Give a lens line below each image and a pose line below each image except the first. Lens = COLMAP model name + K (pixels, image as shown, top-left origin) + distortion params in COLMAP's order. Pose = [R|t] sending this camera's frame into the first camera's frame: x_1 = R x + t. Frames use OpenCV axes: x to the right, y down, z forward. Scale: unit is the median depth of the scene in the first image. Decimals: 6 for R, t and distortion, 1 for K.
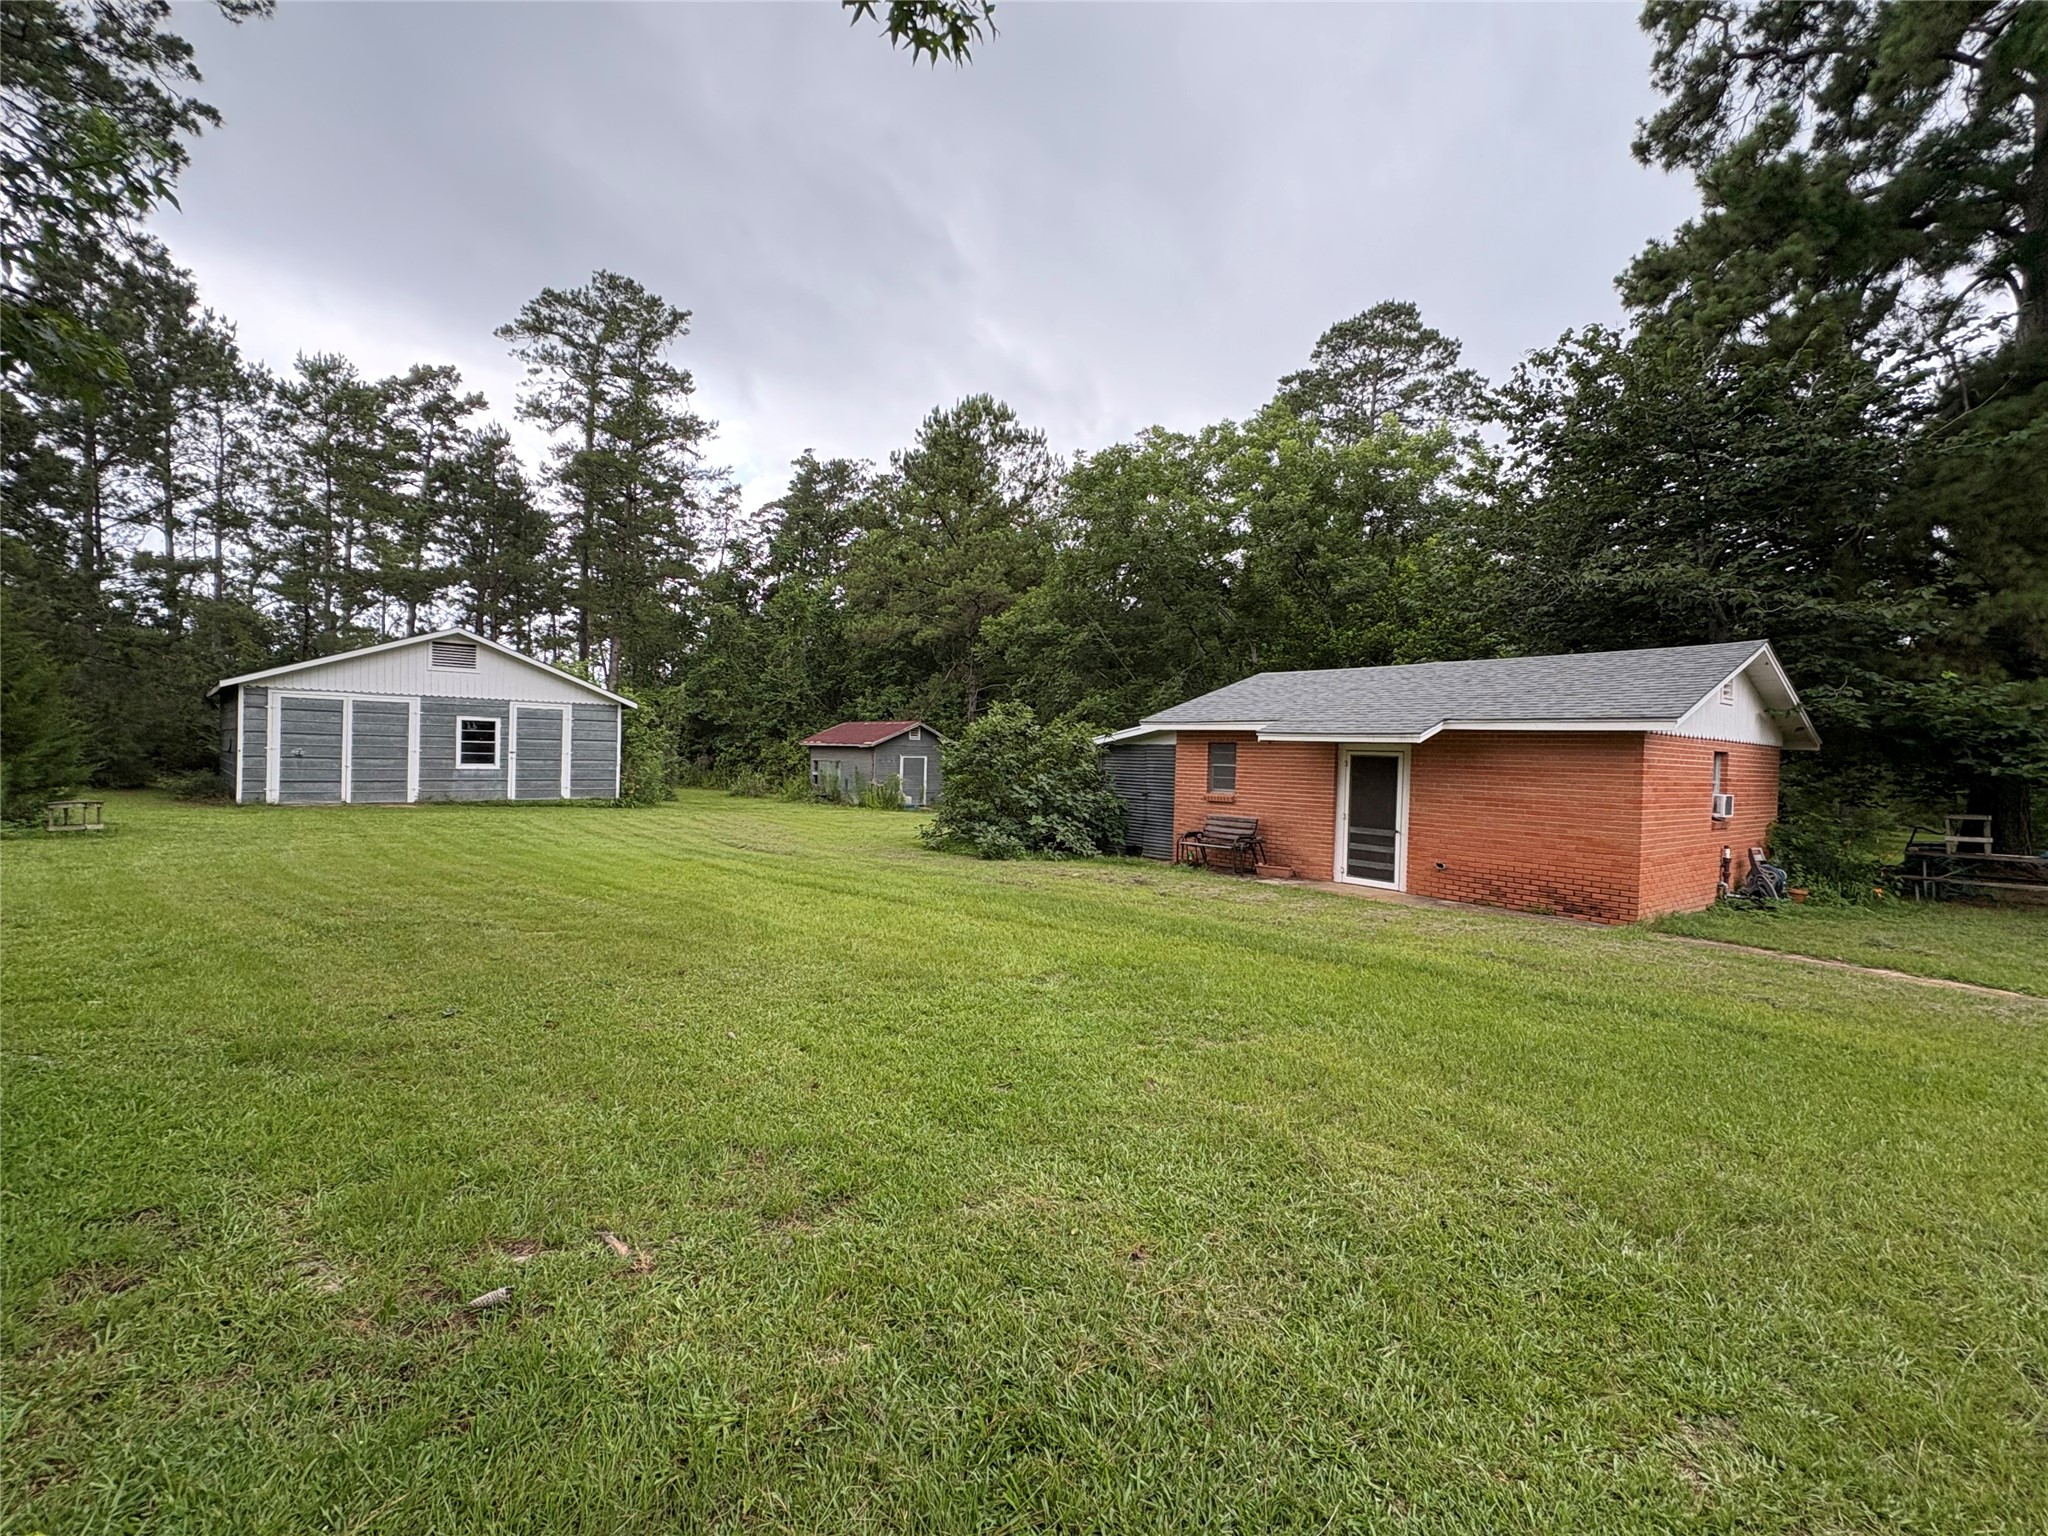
lens RADIAL K [[914.4, 0, 1024.0], [0, 914.4, 768.0], [0, 0, 1]] dist [-0.003756, -0.000580]
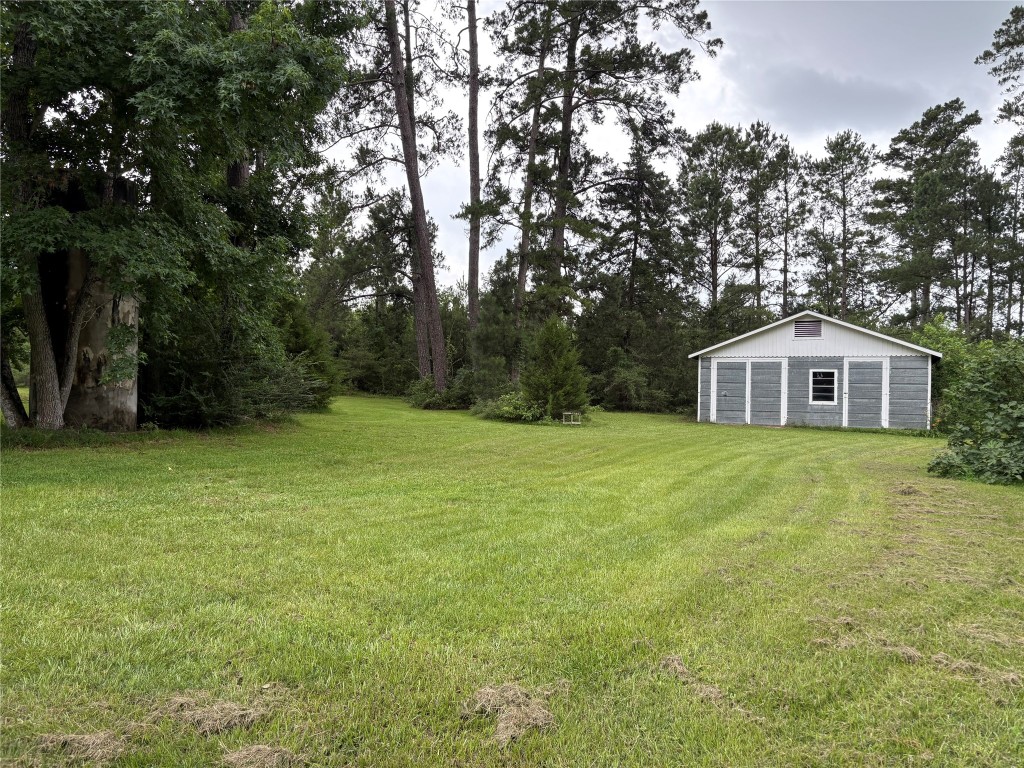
lens RADIAL K [[783.5, 0, 512.0], [0, 783.5, 384.0], [0, 0, 1]] dist [0.012040, 0.002988]
pose [[0.322810, -0.021078, -0.946229, 0.455886], [-0.021130, 0.999342, -0.029470, 0.016537], [0.946228, 0.029507, 0.322152, 0.129853]]
